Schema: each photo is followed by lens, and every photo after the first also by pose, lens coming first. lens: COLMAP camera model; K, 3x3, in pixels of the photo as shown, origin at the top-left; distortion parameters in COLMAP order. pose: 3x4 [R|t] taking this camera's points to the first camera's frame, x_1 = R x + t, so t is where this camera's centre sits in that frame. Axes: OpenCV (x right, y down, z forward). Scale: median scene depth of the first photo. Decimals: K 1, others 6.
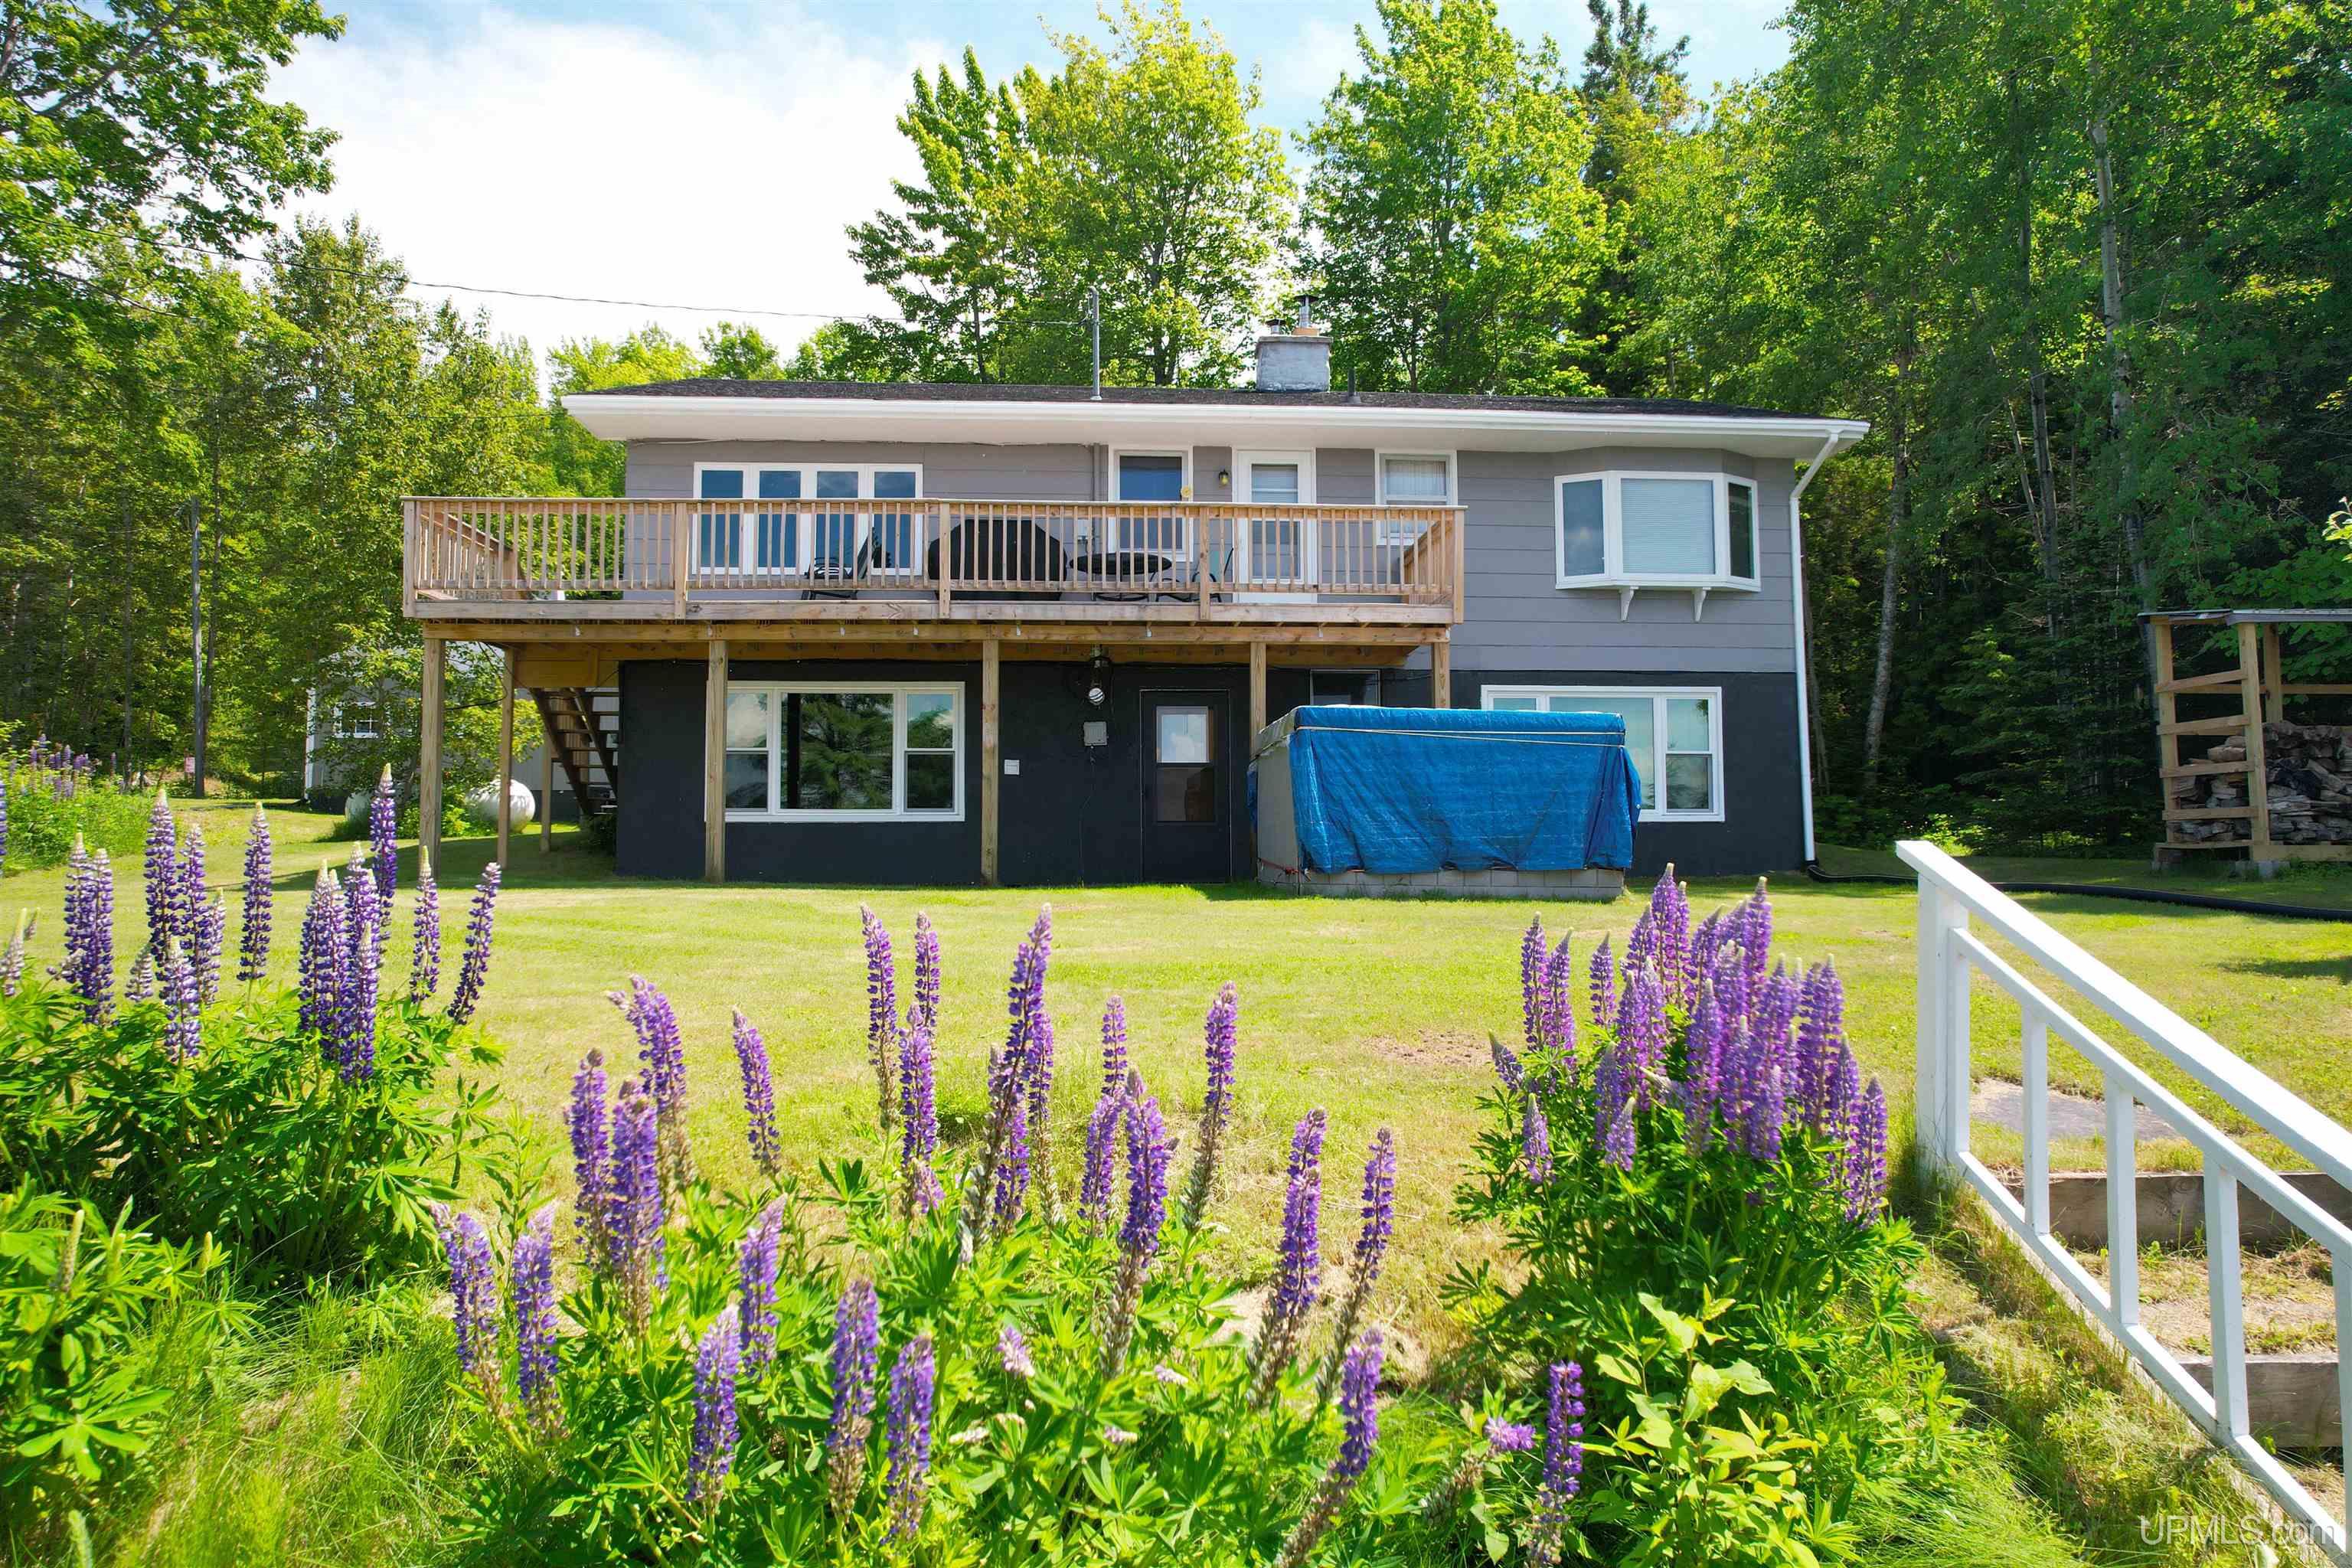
lens RADIAL K [[1502.1, 0, 1183.1], [0, 1502.1, 770.9], [0, 0, 1]] dist [-0.051155, 0.032736]
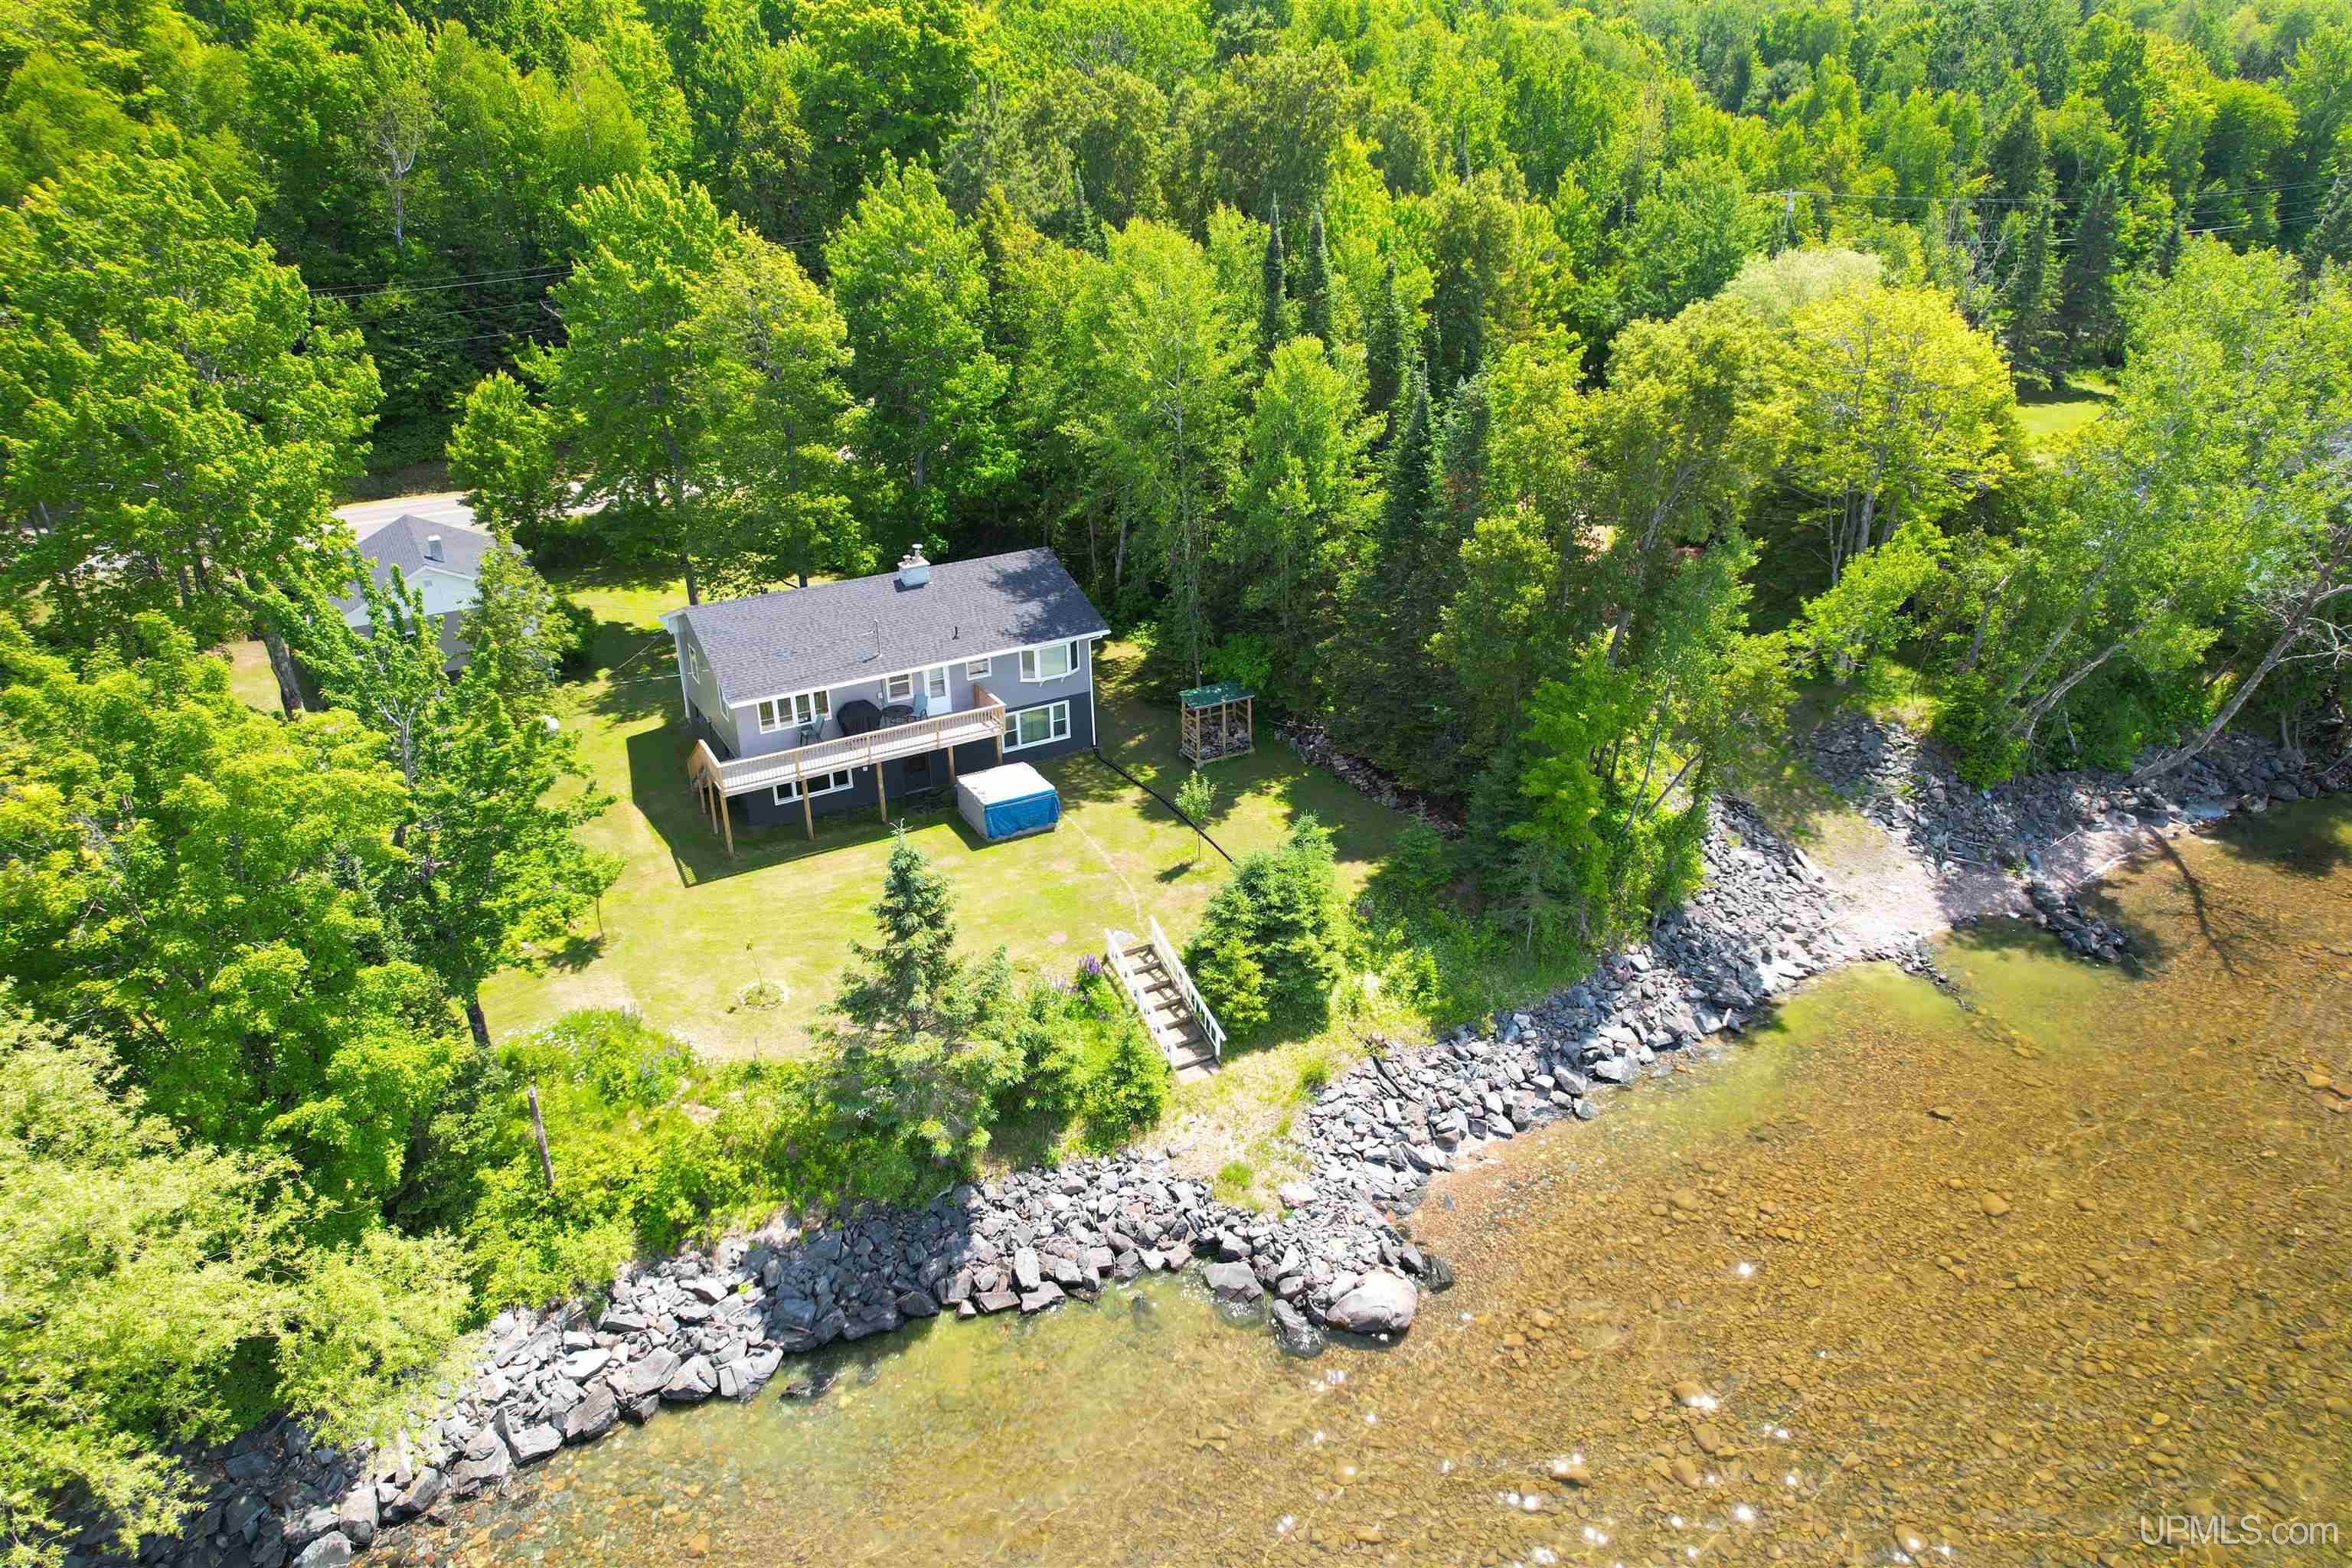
lens RADIAL K [[1502.1, 0, 1176.5], [0, 1502.1, 794.9], [0, 0, 1]] dist [-0.051155, 0.032736]
pose [[0.898351, -0.195063, 0.393593, -0.766726], [-0.020936, 0.875969, 0.481913, -1.471928], [-0.438779, -0.441167, 0.782844, -1.781617]]
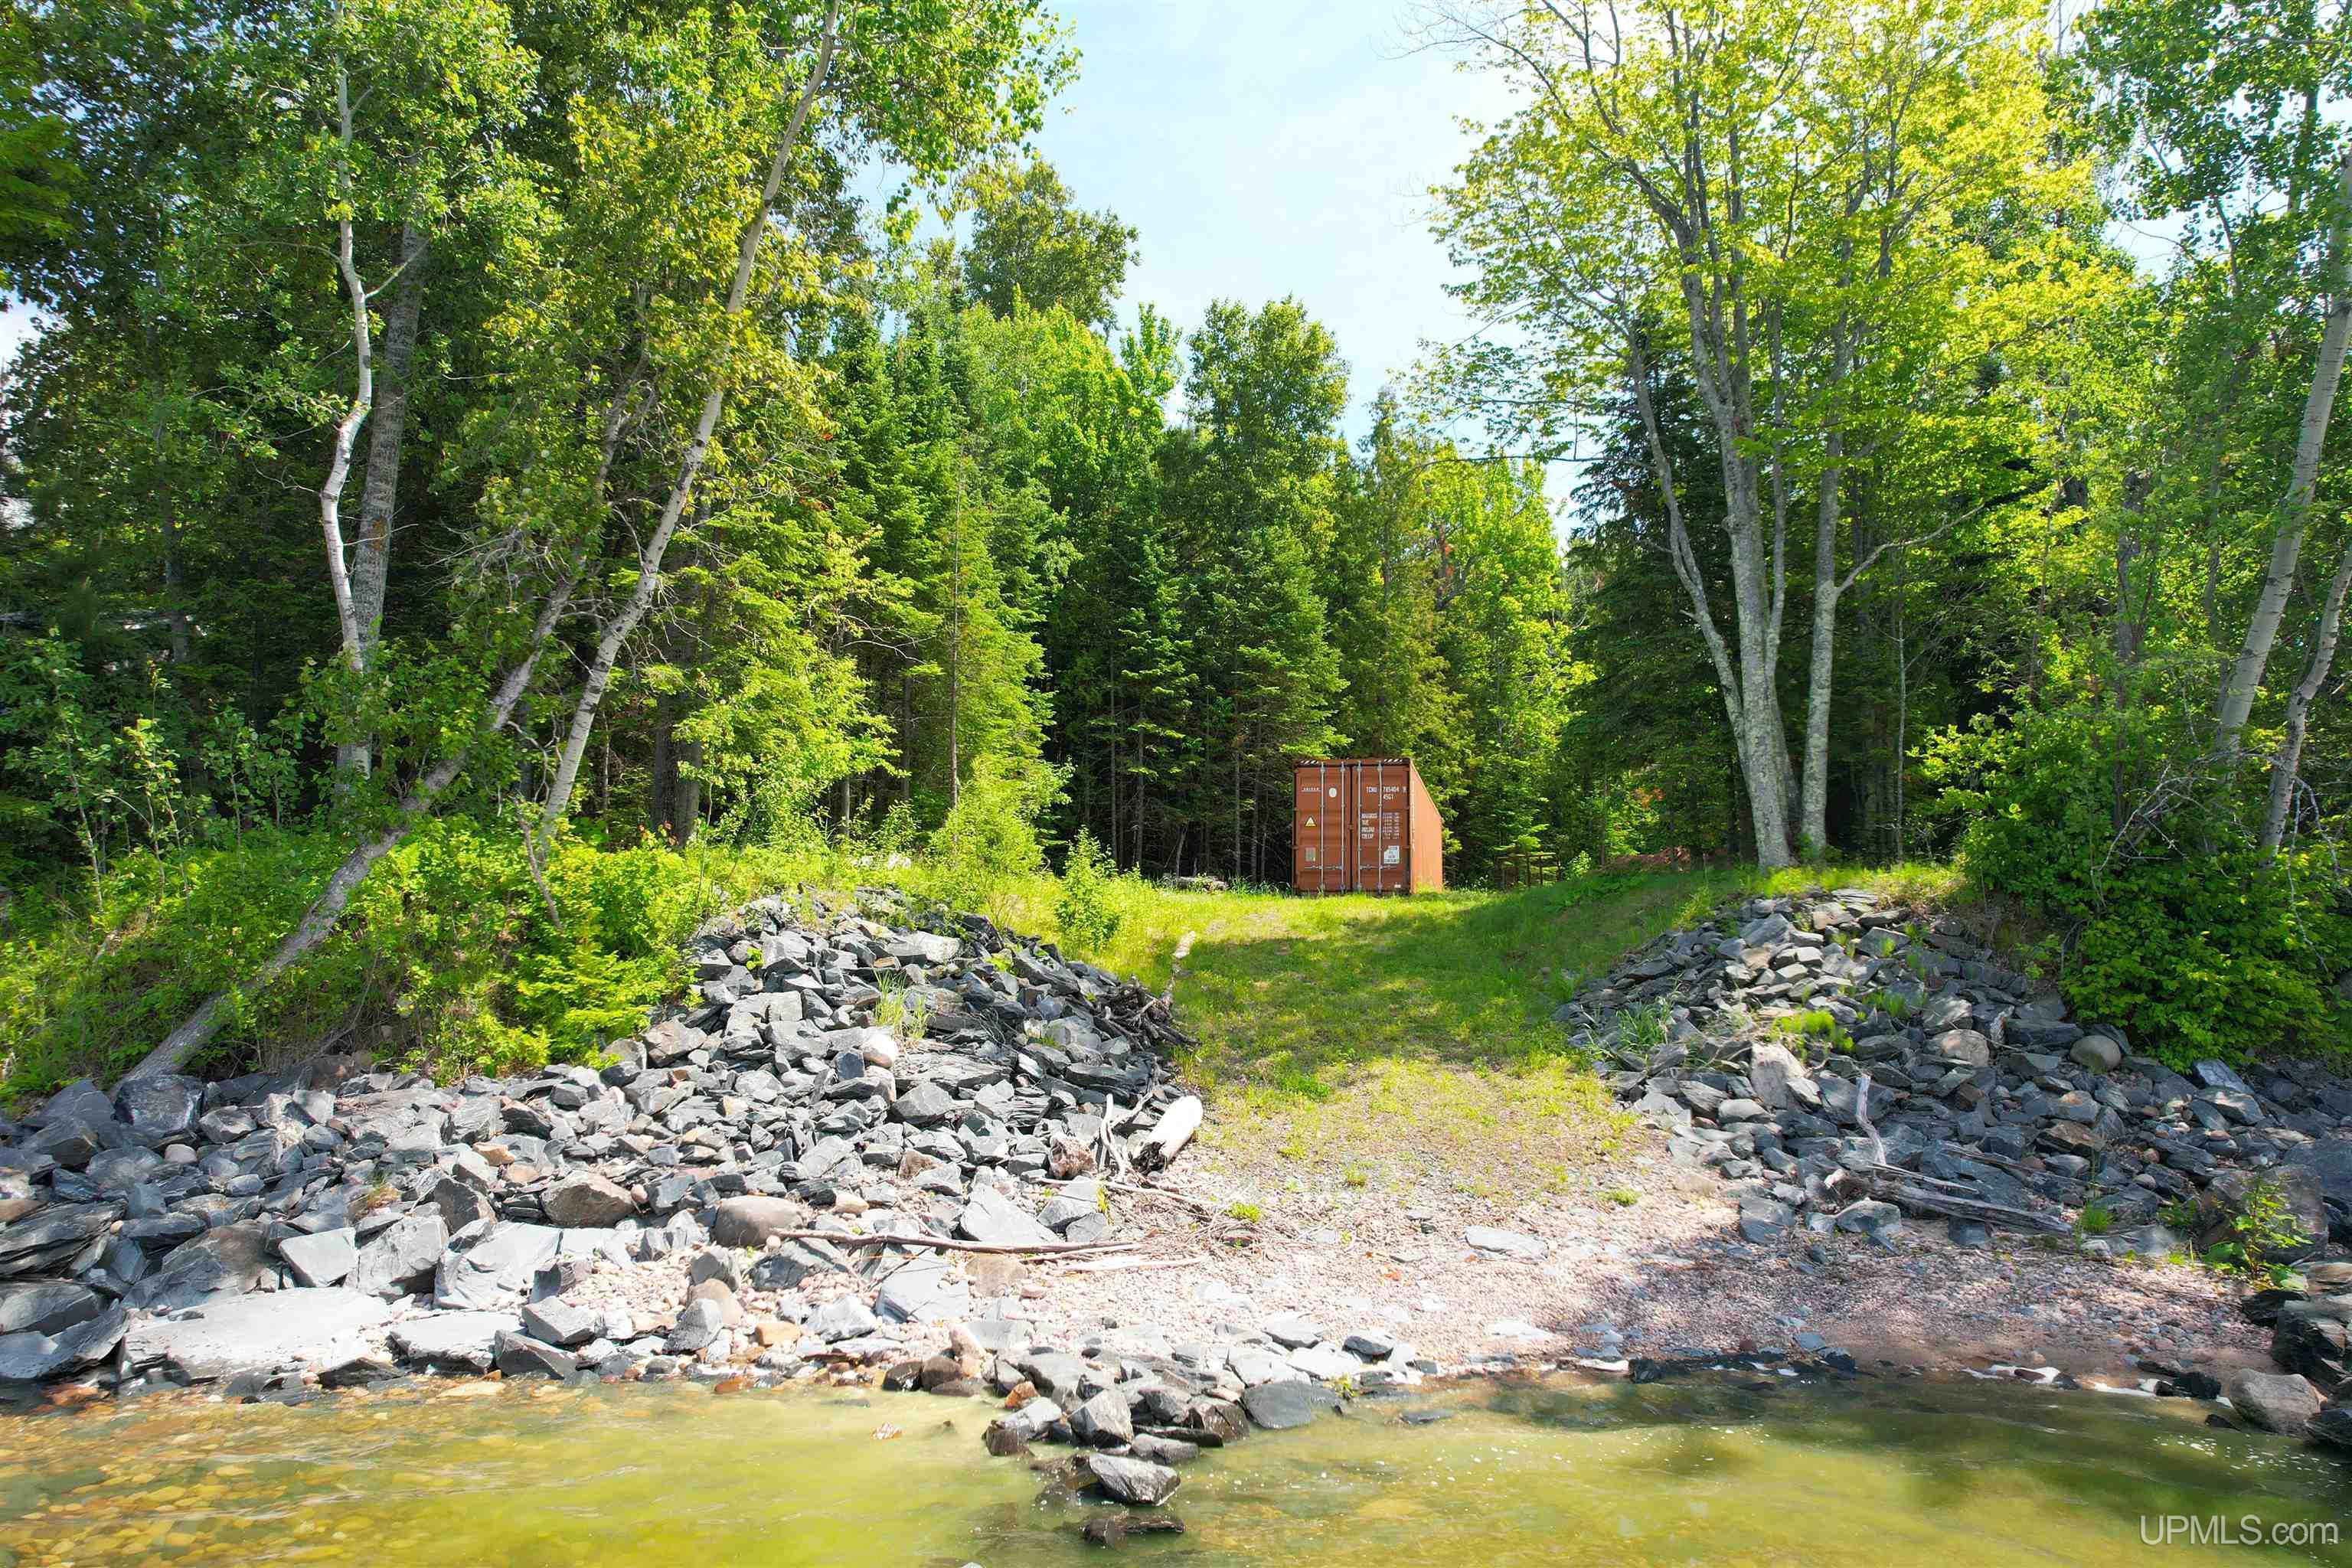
lens RADIAL K [[1502.1, 0, 1184.1], [0, 1502.1, 775.8], [0, 0, 1]] dist [-0.051155, 0.032736]
pose [[0.999108, 0.012498, 0.040333, 1.676908], [-0.008769, 0.995780, -0.091350, 0.073328], [-0.041305, 0.090915, 0.995002, -0.737095]]
